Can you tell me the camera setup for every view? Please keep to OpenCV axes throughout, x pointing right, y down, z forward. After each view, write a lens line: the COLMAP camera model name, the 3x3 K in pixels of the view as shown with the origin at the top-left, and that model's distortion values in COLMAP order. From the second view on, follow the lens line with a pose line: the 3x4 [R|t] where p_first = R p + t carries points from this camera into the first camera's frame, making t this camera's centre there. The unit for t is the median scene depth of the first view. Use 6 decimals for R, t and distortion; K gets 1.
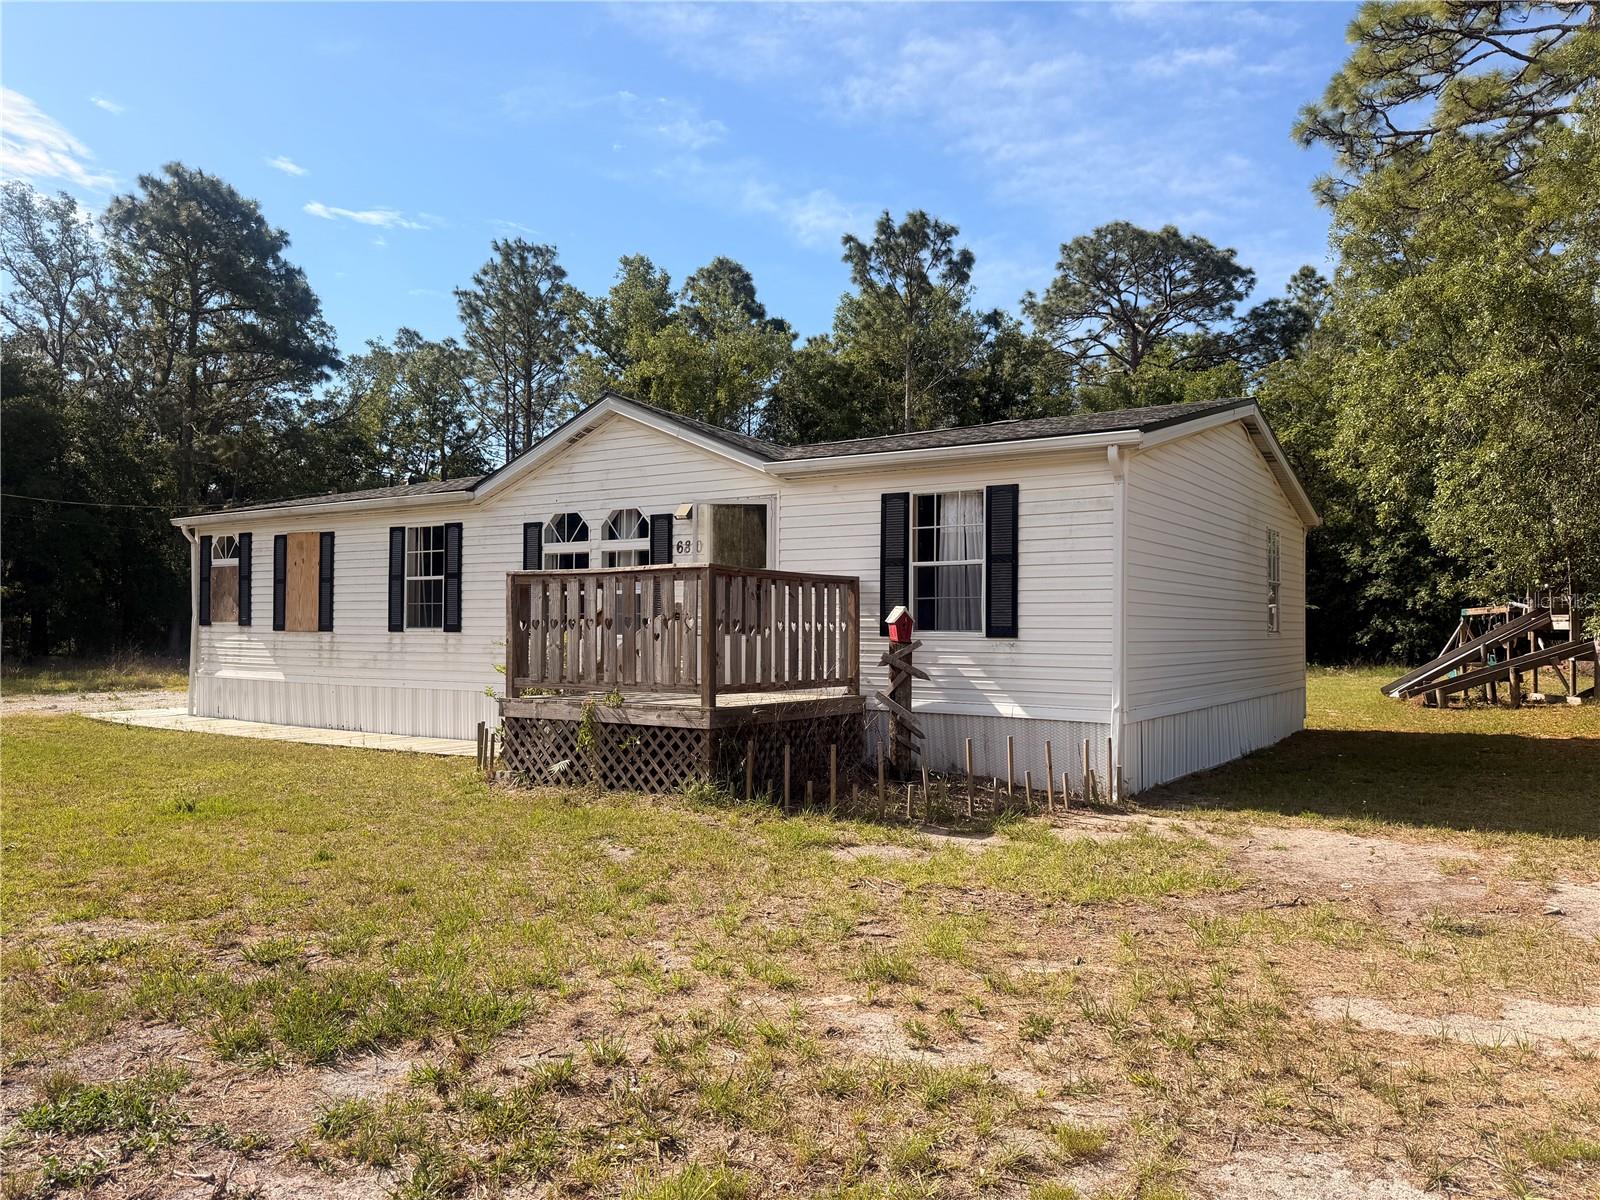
lens RADIAL K [[1146.1, 0, 801.0], [0, 1146.1, 603.5], [0, 0, 1]] dist [0.004720, -0.000443]
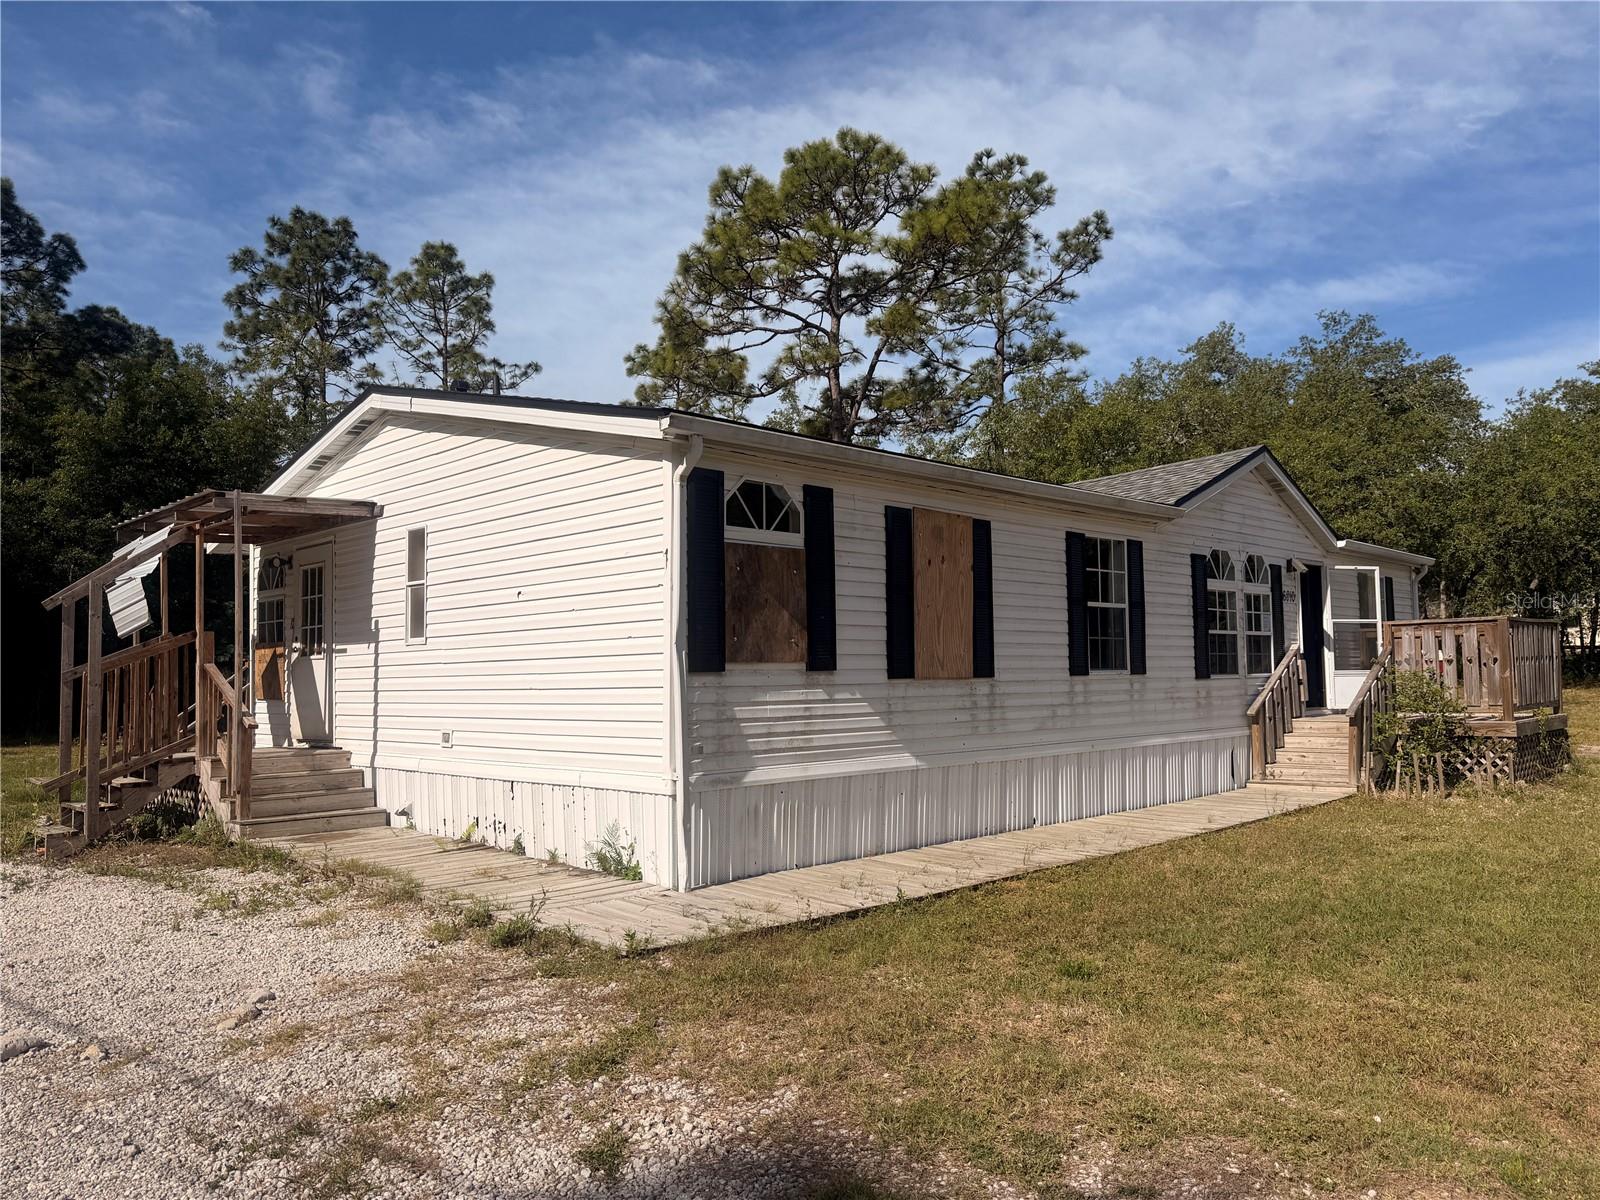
lens RADIAL K [[1146.1, 0, 802.0], [0, 1146.1, 599.3], [0, 0, 1]] dist [0.004720, -0.000443]
pose [[0.214083, 0.053837, 0.975331, -1.044049], [-0.010593, 0.998549, -0.052794, 0.015696], [-0.976758, 0.000971, 0.214343, 0.962689]]
